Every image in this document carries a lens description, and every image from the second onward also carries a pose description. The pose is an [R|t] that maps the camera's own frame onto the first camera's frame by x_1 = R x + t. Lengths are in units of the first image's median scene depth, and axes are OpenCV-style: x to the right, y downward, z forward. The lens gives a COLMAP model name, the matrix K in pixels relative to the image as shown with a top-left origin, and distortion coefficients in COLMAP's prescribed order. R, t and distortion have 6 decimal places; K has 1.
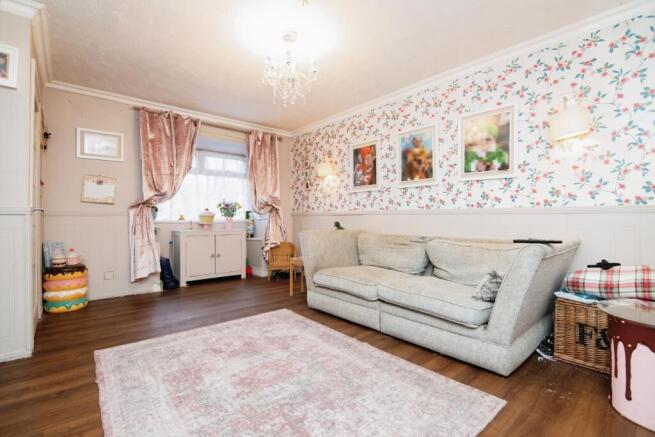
lens RADIAL K [[304.3, 0, 325.8], [0, 304.3, 215.2], [0, 0, 1]] dist [-0.025353, 0.000031]
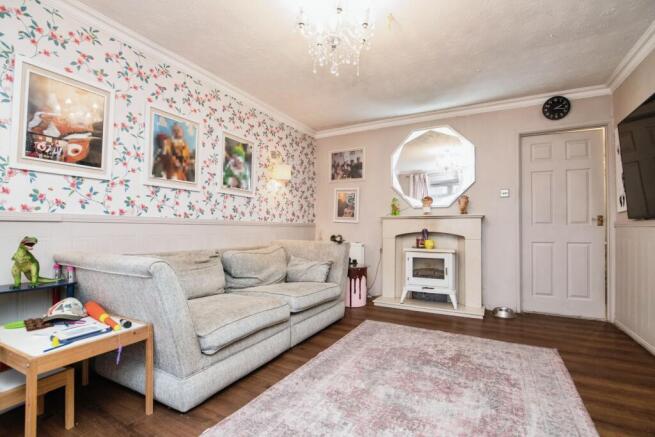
lens RADIAL K [[303.7, 0, 327.5], [0, 303.7, 218.5], [0, 0, 1]] dist [-0.012450, -0.000318]
pose [[-0.361043, 0.027144, 0.932154, -0.716745], [-0.014323, 0.999297, -0.034647, 0.005818], [-0.932439, -0.025860, -0.360400, 1.162647]]
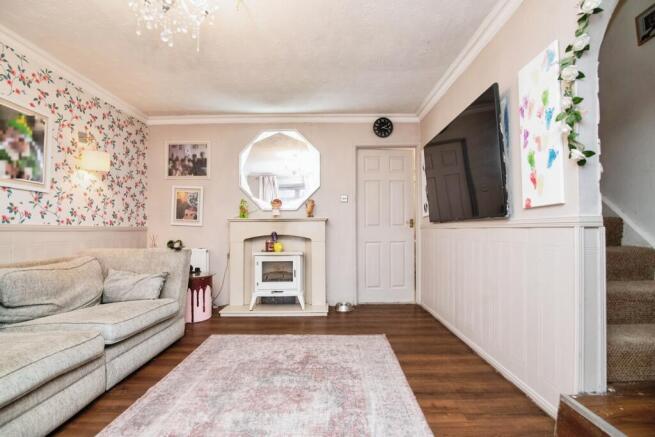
lens RADIAL K [[304.1, 0, 328.9], [0, 304.1, 224.6], [0, 0, 1]] dist [-0.021466, -0.000371]
pose [[-0.757792, 0.016685, 0.652283, -0.661022], [0.001284, 0.999709, -0.024081, -0.000930], [-0.652495, -0.017411, -0.757593, 1.121068]]
